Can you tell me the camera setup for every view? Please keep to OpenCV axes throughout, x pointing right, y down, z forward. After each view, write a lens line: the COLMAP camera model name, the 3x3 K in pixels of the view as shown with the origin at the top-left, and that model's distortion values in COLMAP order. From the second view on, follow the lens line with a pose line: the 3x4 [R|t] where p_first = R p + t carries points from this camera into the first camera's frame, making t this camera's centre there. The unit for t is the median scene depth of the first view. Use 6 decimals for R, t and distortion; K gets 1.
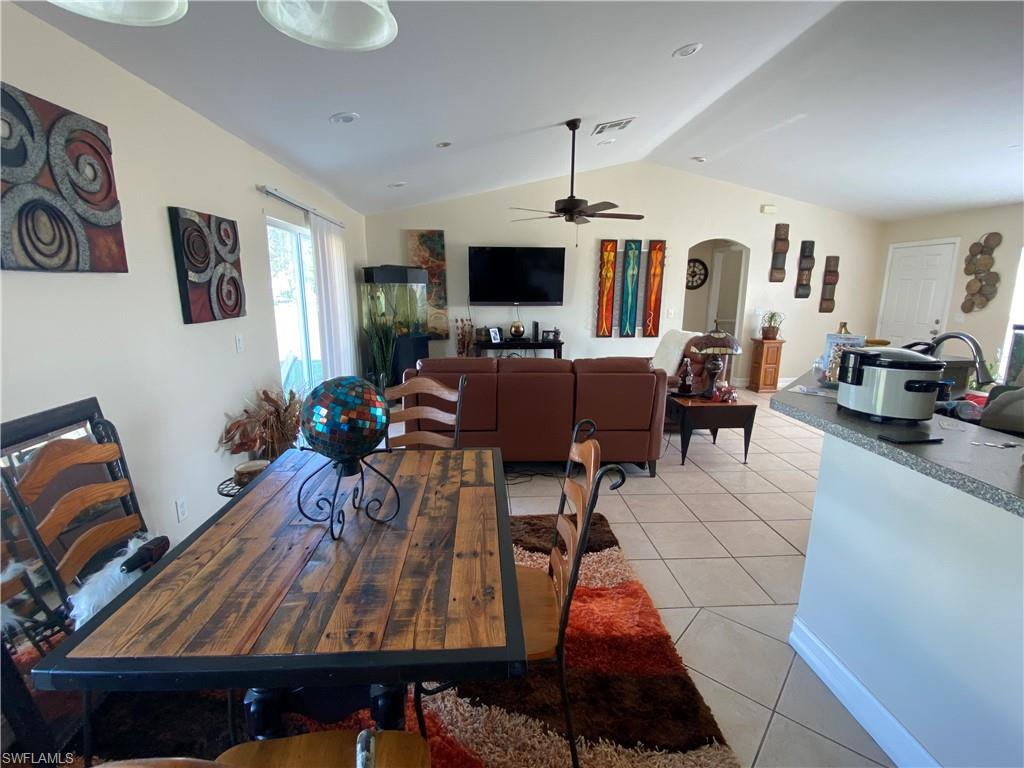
lens RADIAL K [[447.3, 0, 529.7], [0, 447.3, 378.5], [0, 0, 1]] dist [0.001127, -0.013742]
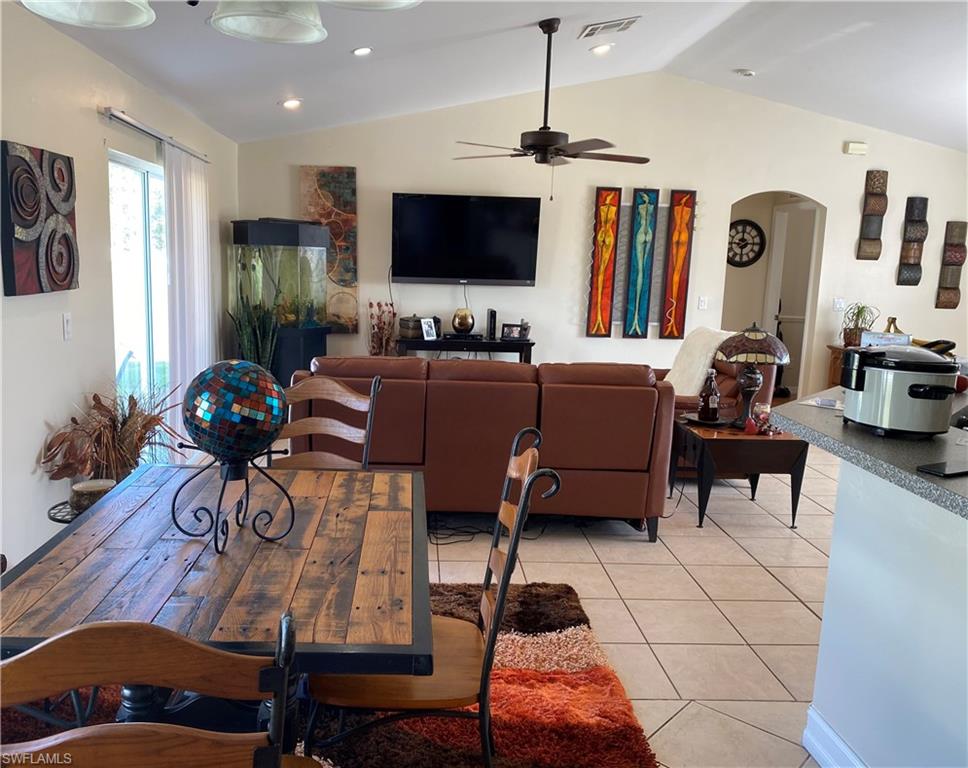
lens RADIAL K [[774.2, 0, 484.0], [0, 774.2, 384.0], [0, 0, 1]] dist [-0.020323, 0.000959]
pose [[0.999506, 0.028535, -0.013210, 0.029186], [-0.028988, 0.998949, -0.035497, 0.031100], [0.012183, 0.035863, 0.999282, -0.177445]]
